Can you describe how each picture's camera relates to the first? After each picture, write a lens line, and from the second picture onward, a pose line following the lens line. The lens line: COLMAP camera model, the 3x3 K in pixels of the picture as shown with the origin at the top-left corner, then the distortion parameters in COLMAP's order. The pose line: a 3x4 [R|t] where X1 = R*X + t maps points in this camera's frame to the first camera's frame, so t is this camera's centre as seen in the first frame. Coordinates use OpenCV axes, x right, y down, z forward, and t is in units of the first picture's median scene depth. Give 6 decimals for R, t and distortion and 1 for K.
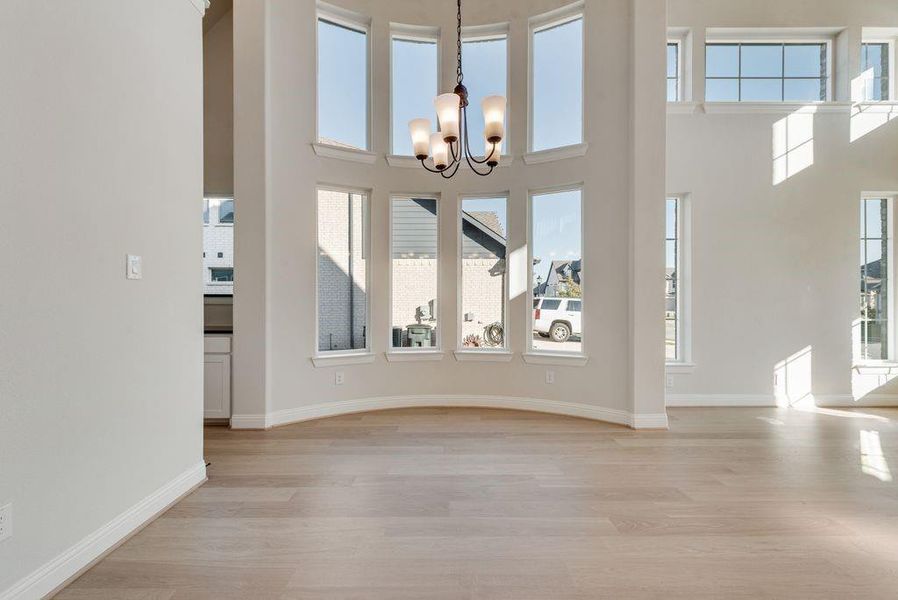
lens RADIAL K [[350.7, 0, 445.0], [0, 350.7, 301.0], [0, 0, 1]] dist [0.017343, -0.006092]
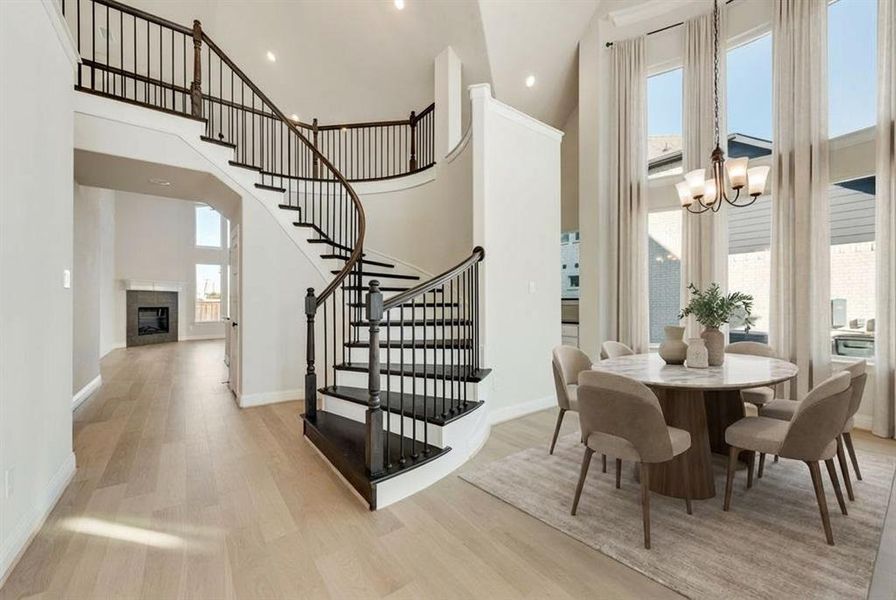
lens RADIAL K [[349.9, 0, 444.0], [0, 349.9, 301.0], [0, 0, 1]] dist [0.017343, -0.006092]
pose [[0.592287, -0.005078, -0.805711, 0.224531], [0.002932, 0.999987, -0.004148, -0.001591], [0.805722, 0.000094, 0.592294, -0.301885]]
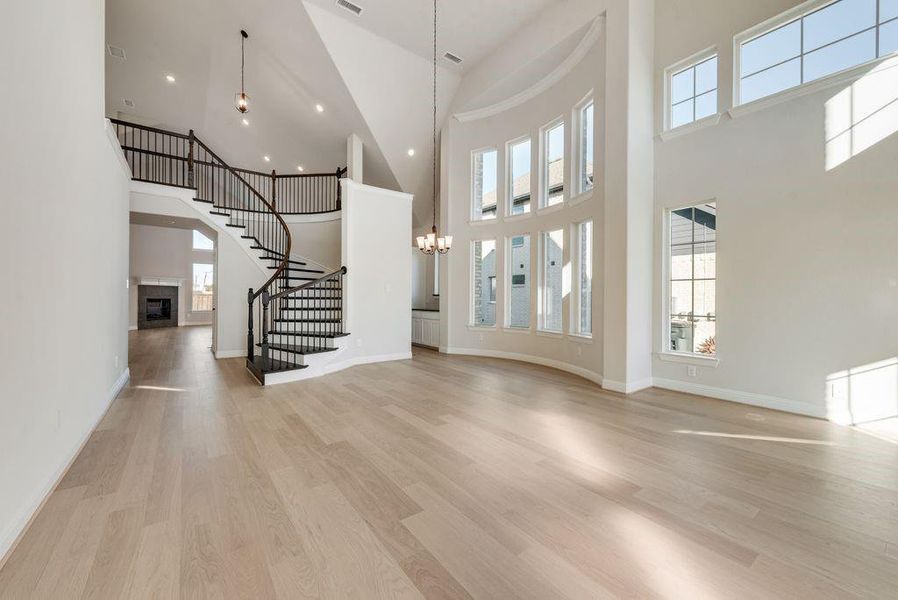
lens RADIAL K [[353.2, 0, 445.1], [0, 353.2, 296.9], [0, 0, 1]] dist [0.012367, -0.000173]
pose [[0.591835, 0.004109, -0.806048, 1.085905], [-0.006067, 0.999981, 0.000642, -0.005742], [0.806036, 0.004510, 0.591849, -0.298314]]
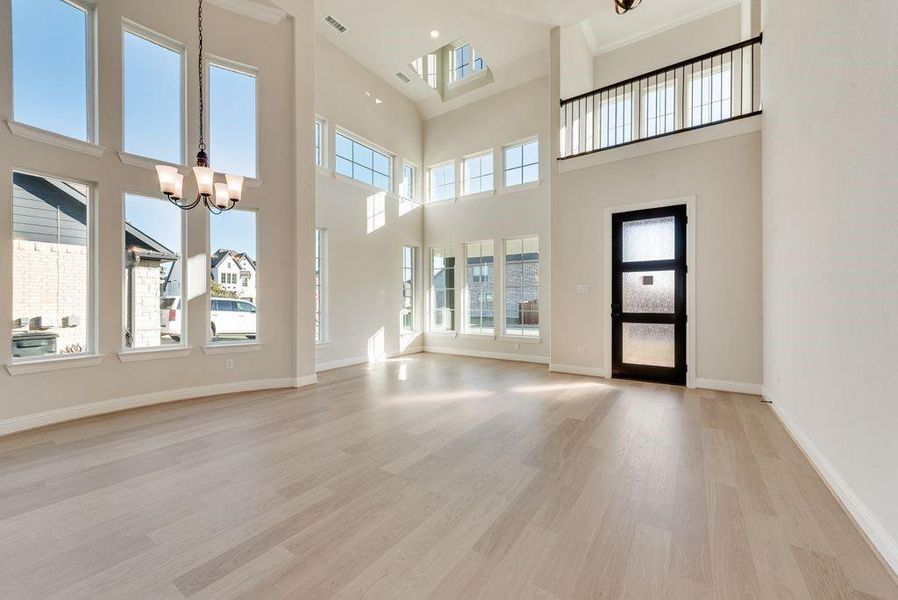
lens RADIAL K [[350.7, 0, 445.0], [0, 350.7, 301.0], [0, 0, 1]] dist [0.017343, -0.006092]
pose [[0.575577, -0.000902, 0.817747, -0.252158], [-0.000888, 0.999998, 0.001729, -0.001434], [-0.817747, -0.001721, 0.575575, -0.282975]]
